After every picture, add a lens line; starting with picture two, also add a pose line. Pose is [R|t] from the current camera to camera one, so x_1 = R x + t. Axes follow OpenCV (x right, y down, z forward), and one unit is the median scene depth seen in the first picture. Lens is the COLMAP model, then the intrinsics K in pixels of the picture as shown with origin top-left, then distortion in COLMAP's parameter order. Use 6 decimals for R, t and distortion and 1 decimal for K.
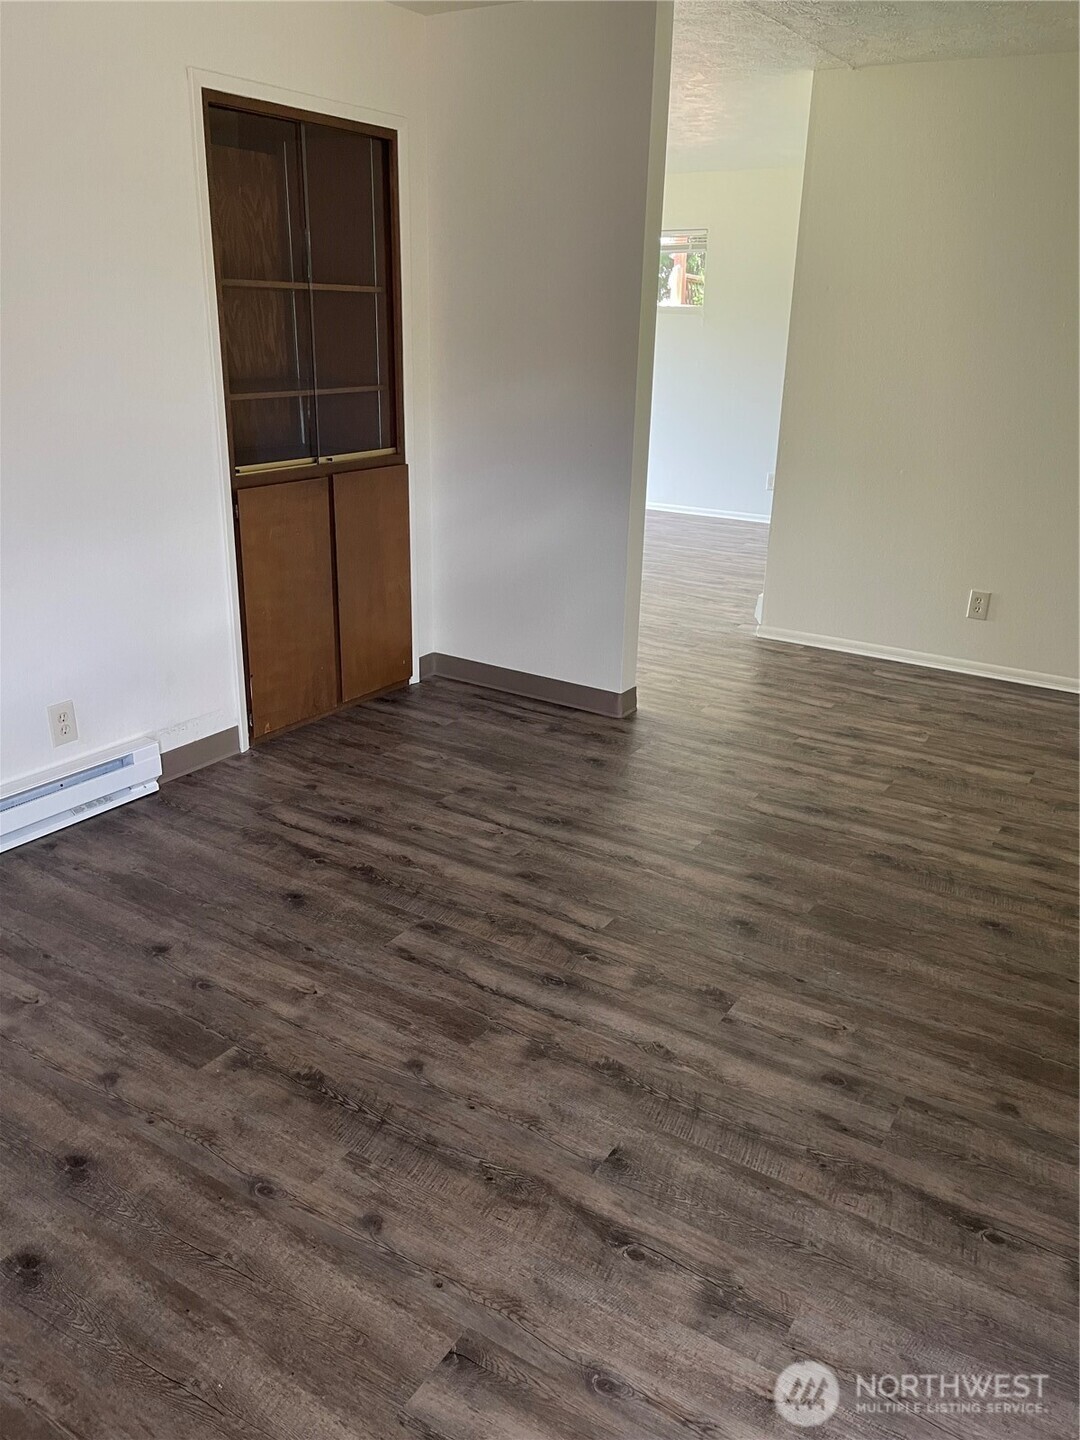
lens RADIAL K [[1086.5, 0, 540.4], [0, 1086.5, 720.1], [0, 0, 1]] dist [0.027031, 0.000494]
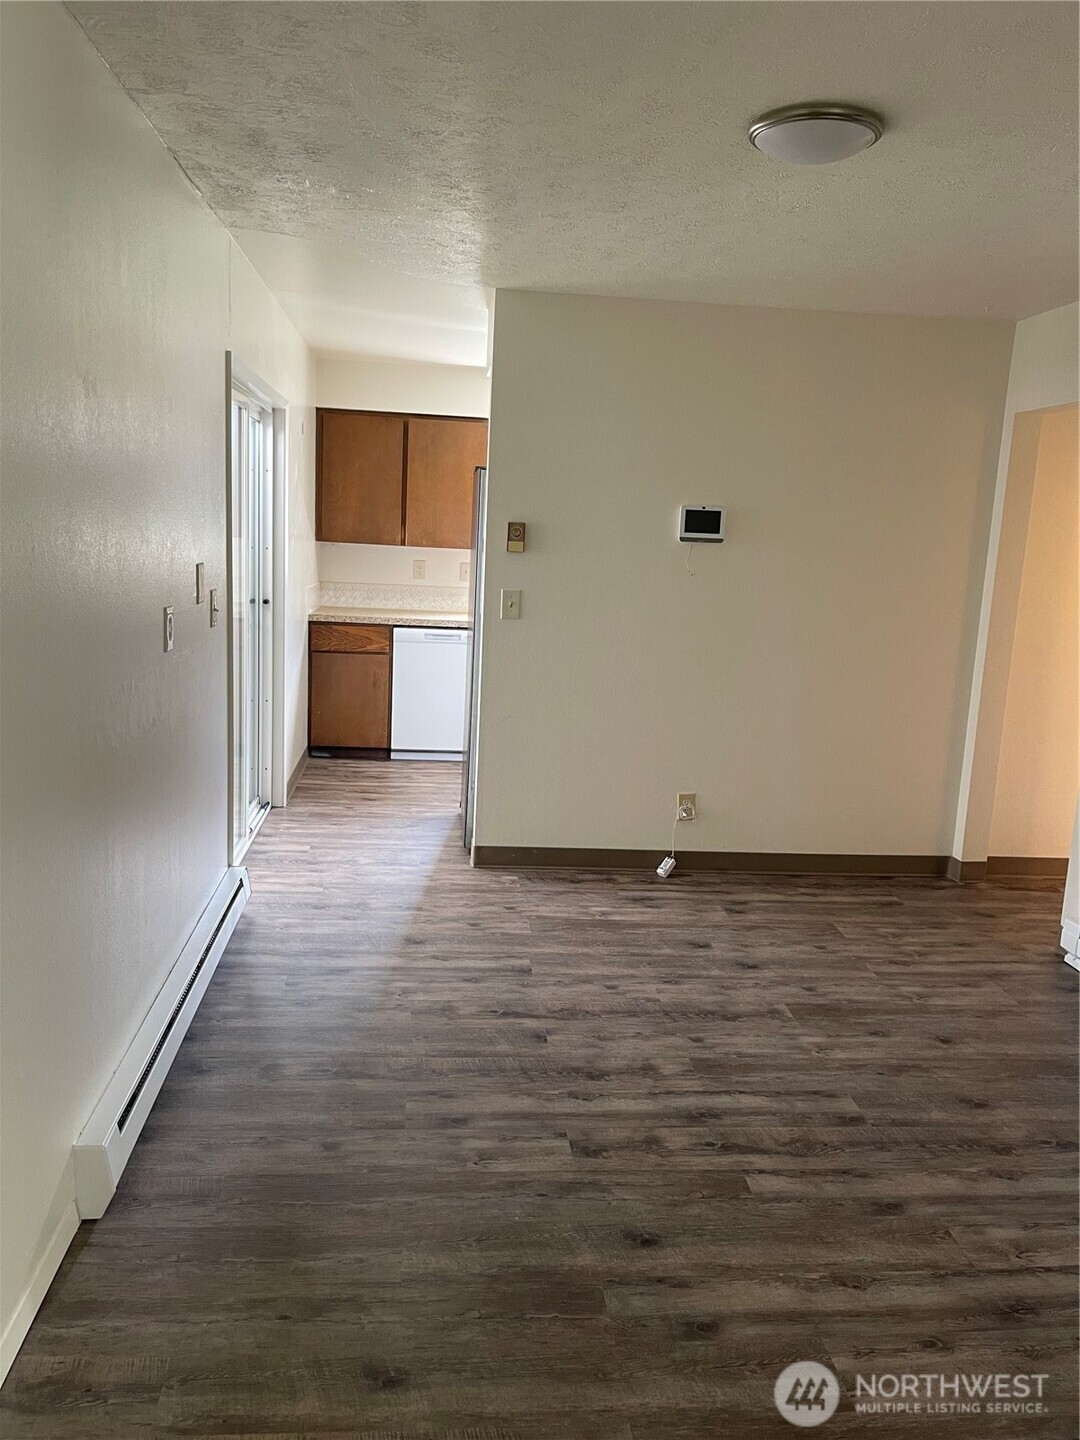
lens RADIAL K [[1086.5, 0, 538.5], [0, 1086.5, 720.5], [0, 0, 1]] dist [0.027031, 0.000494]
pose [[-0.782773, 0.055500, -0.619828, 0.925761], [-0.272300, 0.865057, 0.421342, -0.608790], [0.559571, 0.498594, -0.662031, 1.611039]]
